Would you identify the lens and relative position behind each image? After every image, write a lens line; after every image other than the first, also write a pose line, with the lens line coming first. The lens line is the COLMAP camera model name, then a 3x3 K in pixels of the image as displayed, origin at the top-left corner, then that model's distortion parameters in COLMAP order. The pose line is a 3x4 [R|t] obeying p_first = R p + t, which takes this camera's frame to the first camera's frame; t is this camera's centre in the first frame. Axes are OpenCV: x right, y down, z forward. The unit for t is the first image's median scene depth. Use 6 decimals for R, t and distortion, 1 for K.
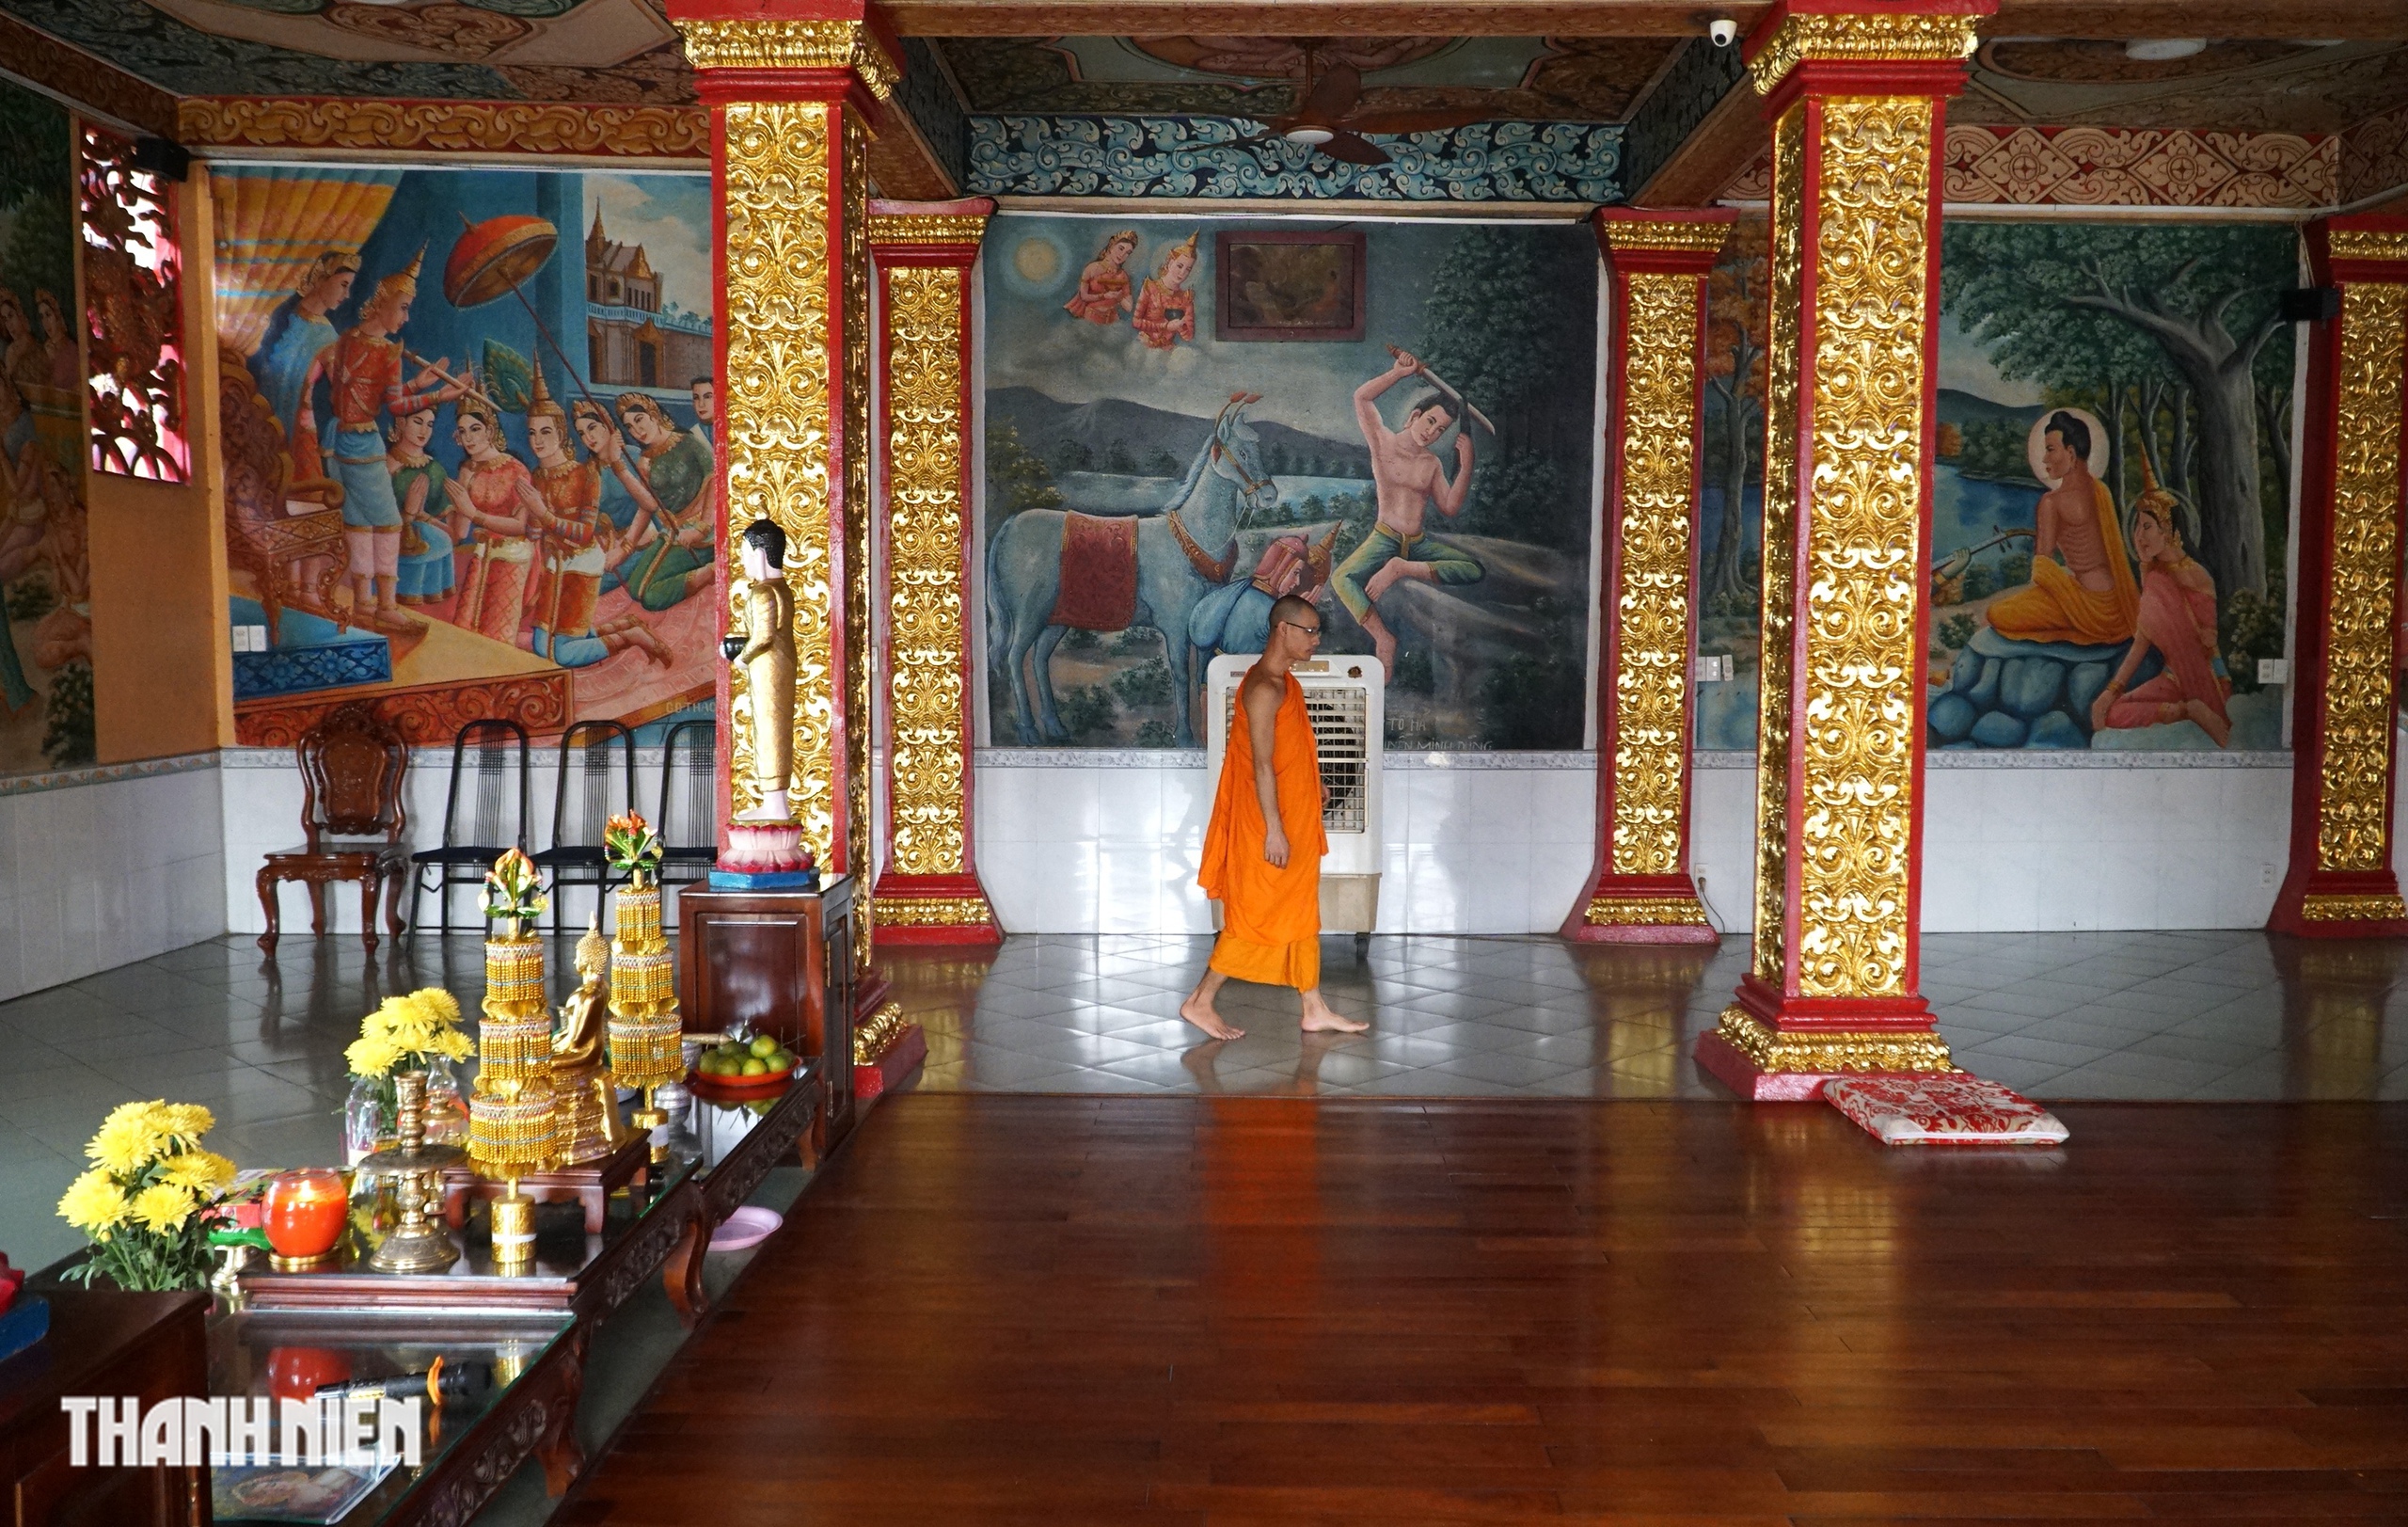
lens RADIAL K [[1924.4, 0, 1163.9], [0, 1924.4, 769.9], [0, 0, 1]] dist [-0.001557, -0.050533]
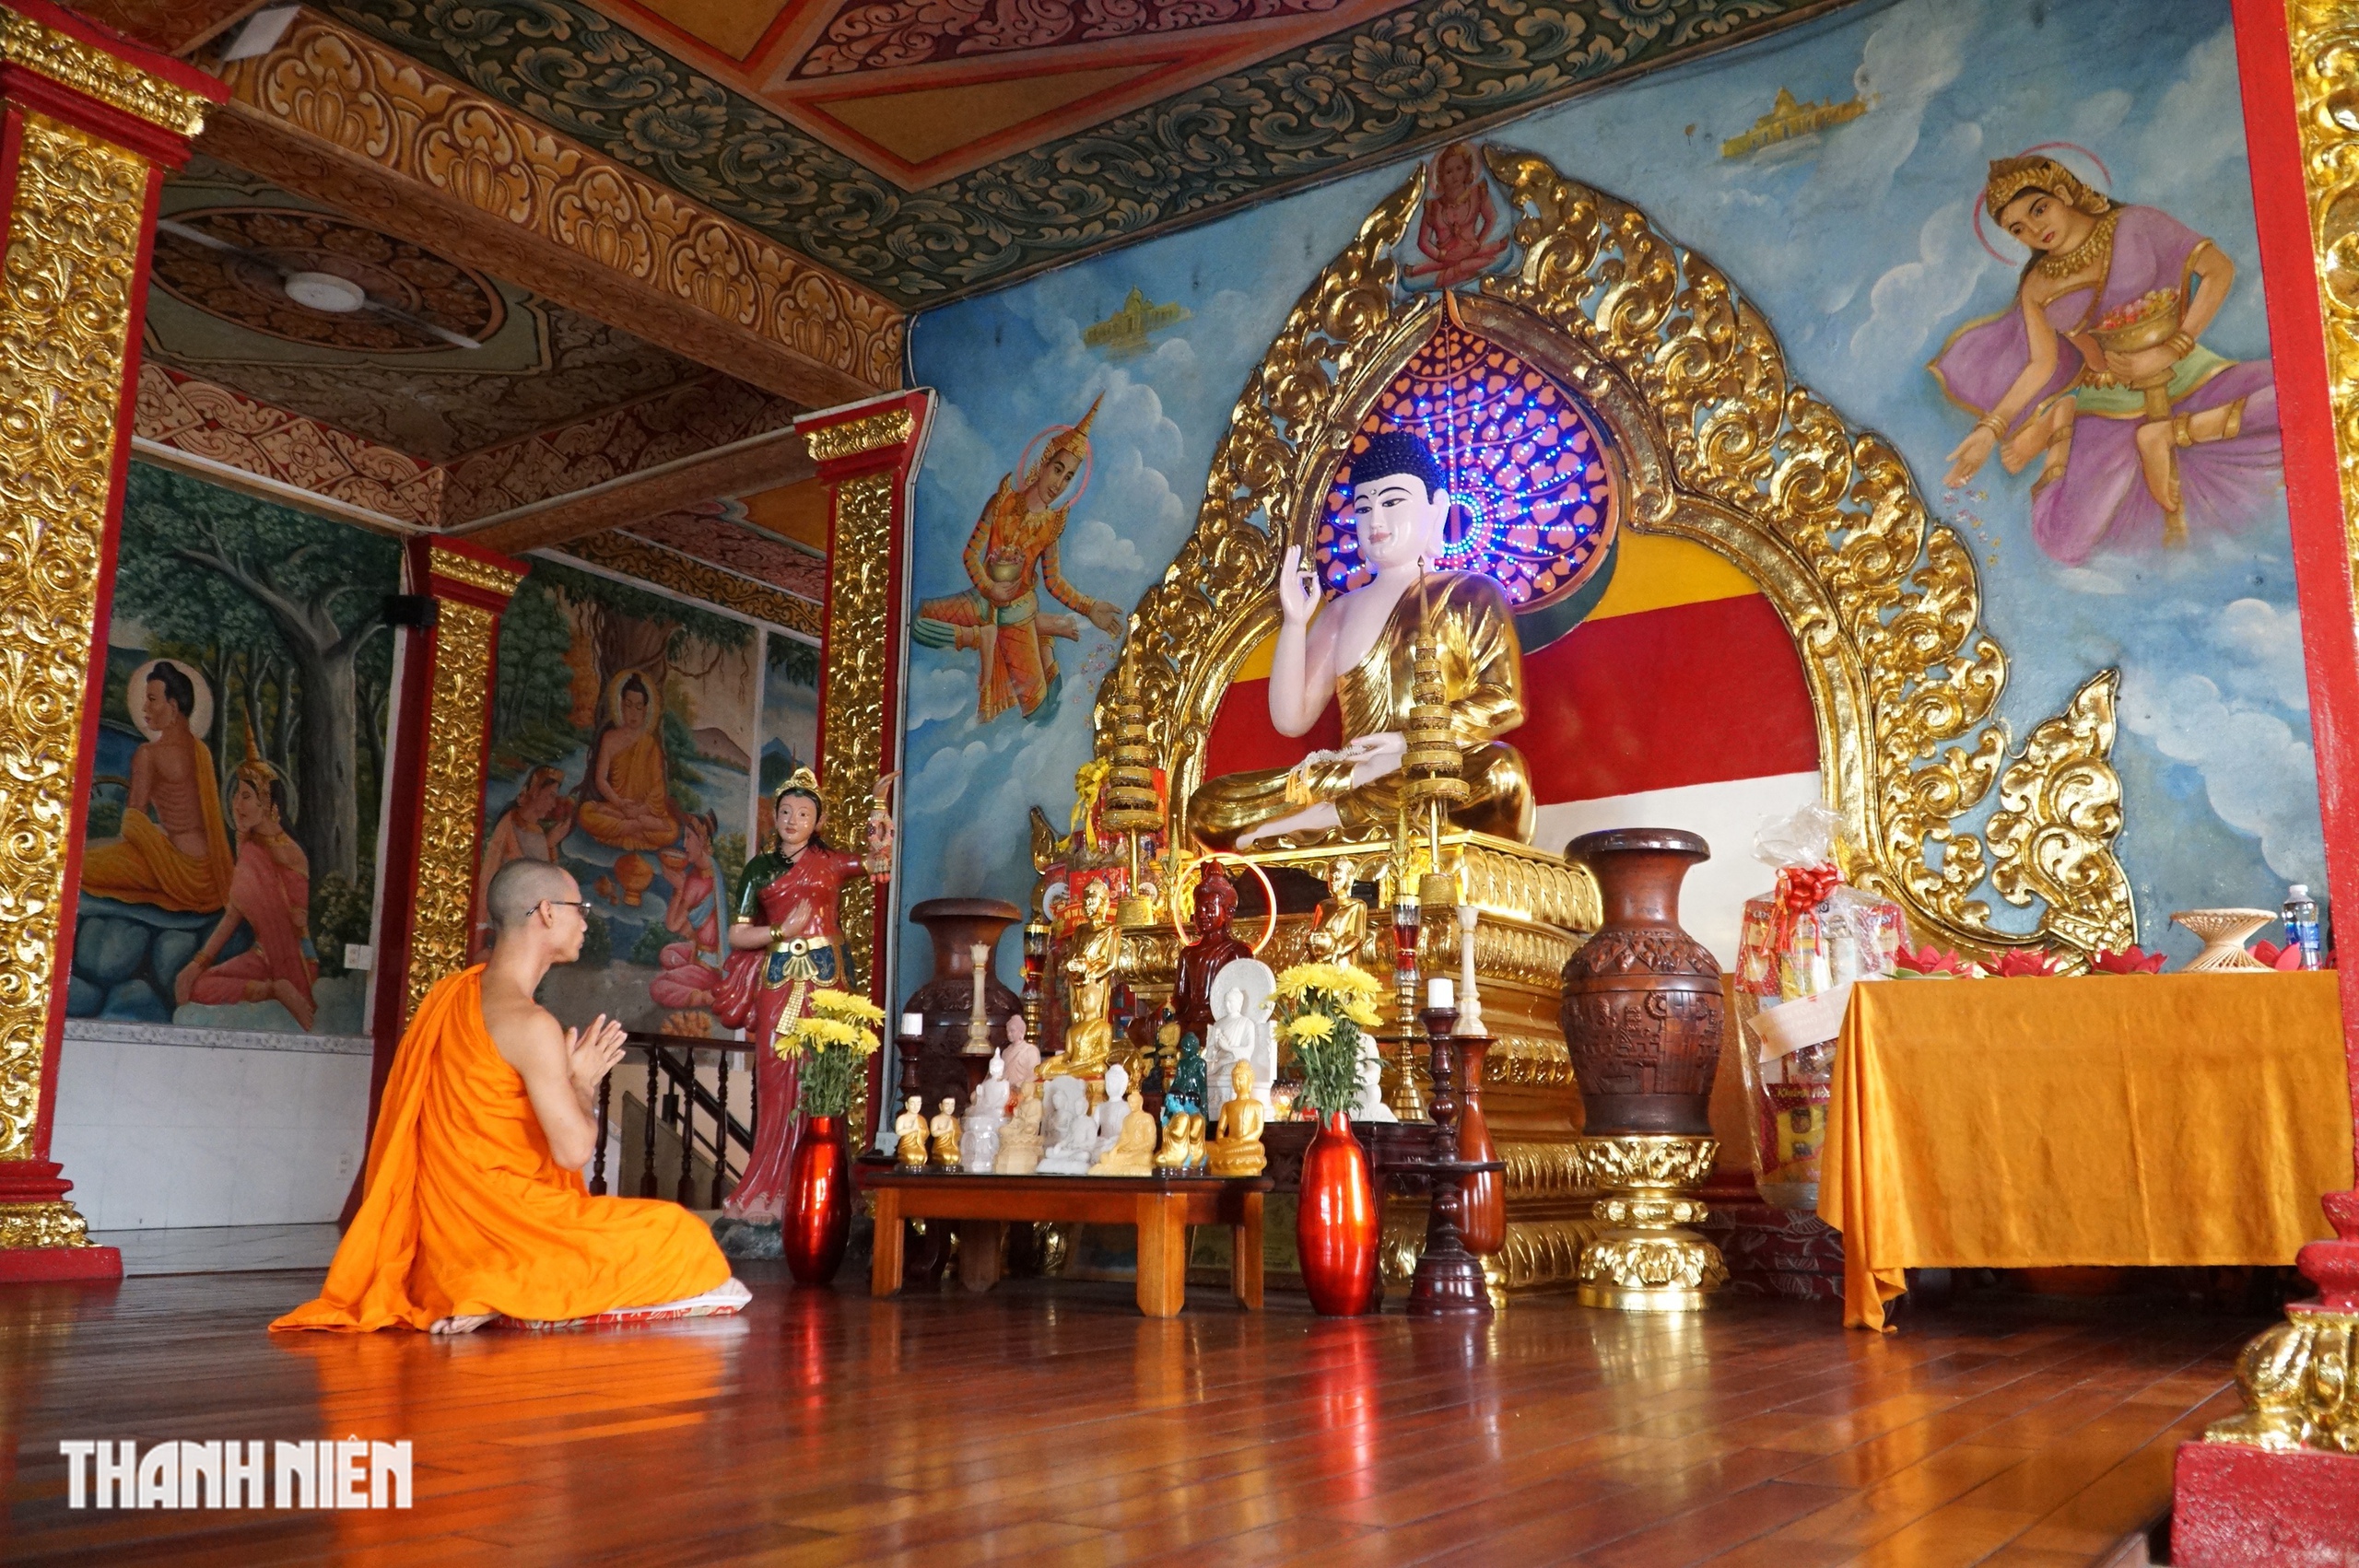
lens RADIAL K [[1943.2, 0, 1179.5], [0, 1943.2, 784.0], [0, 0, 1]] dist [0.022176, -0.015417]
pose [[0.556013, 0.157461, 0.816123, -0.029776], [0.055847, 0.972595, -0.225698, 0.117141], [-0.829296, 0.171069, 0.531981, 0.085784]]
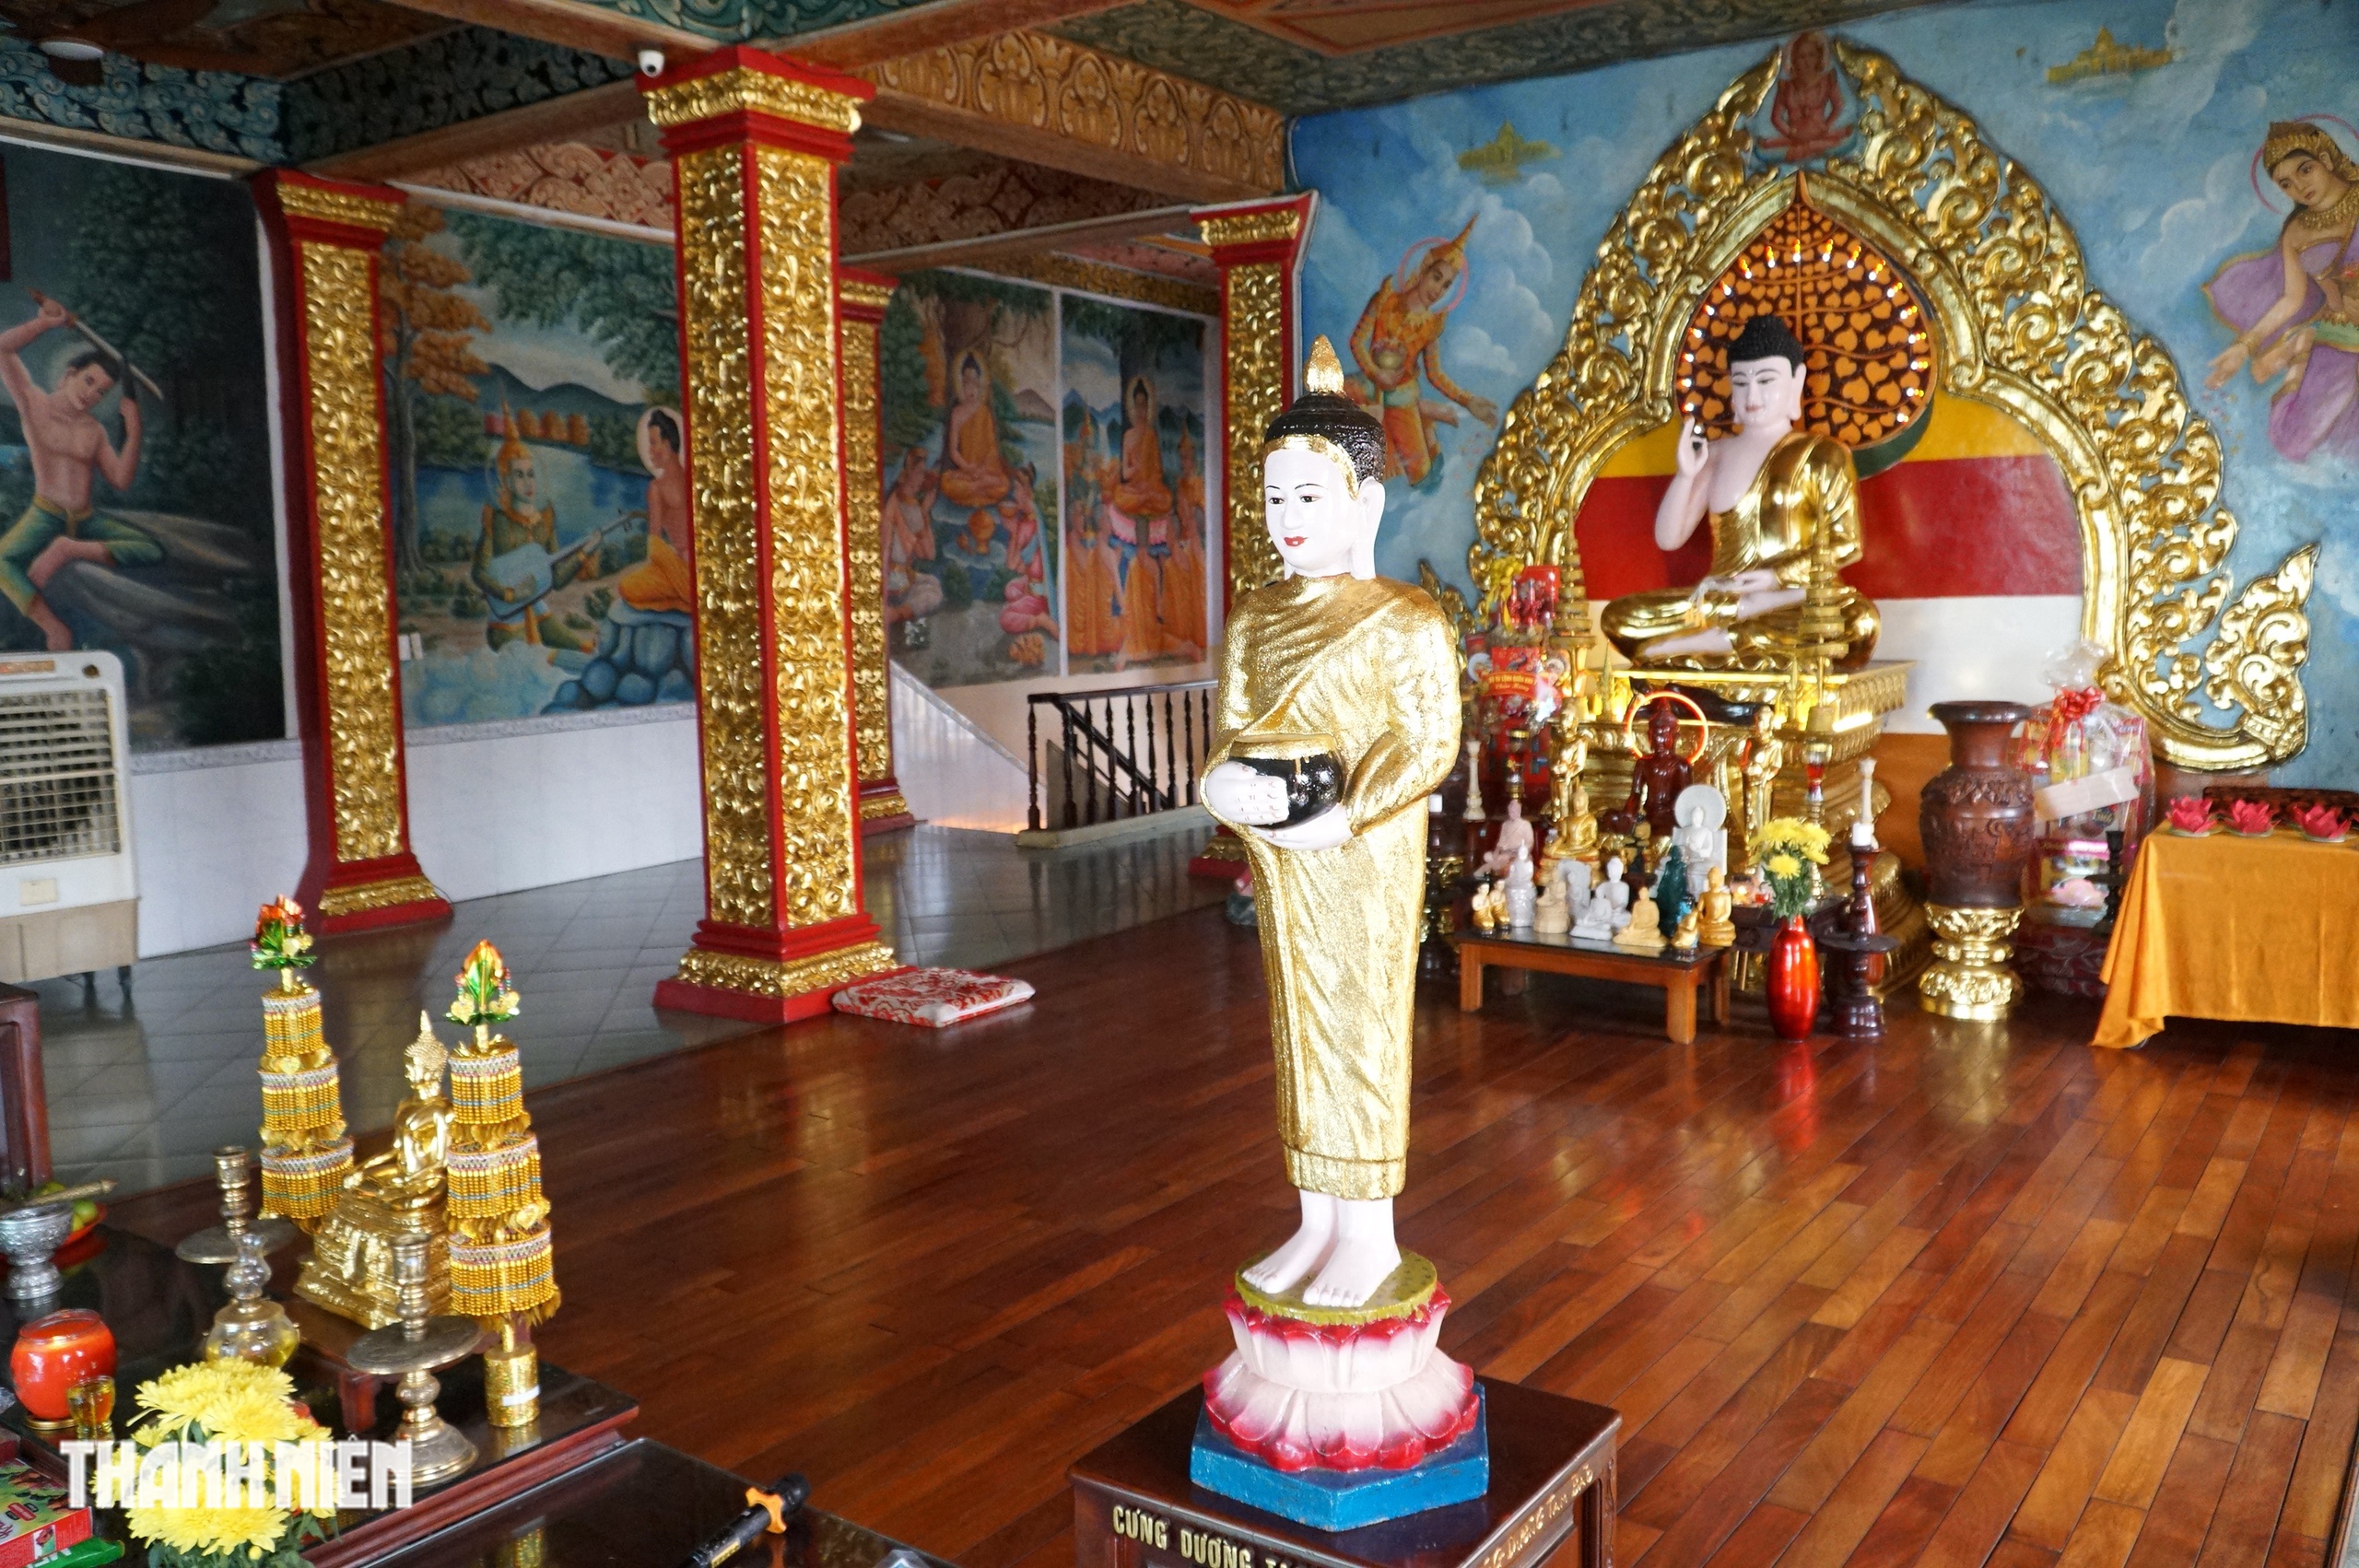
lens RADIAL K [[1875.4, 0, 1192.7], [0, 1875.4, 788.3], [0, 0, 1]] dist [0.004181, -0.020183]
pose [[0.562839, -0.107884, 0.819496, -0.299119], [0.077884, 0.993957, 0.077359, -0.023286], [-0.822889, 0.020285, 0.567840, 0.102891]]
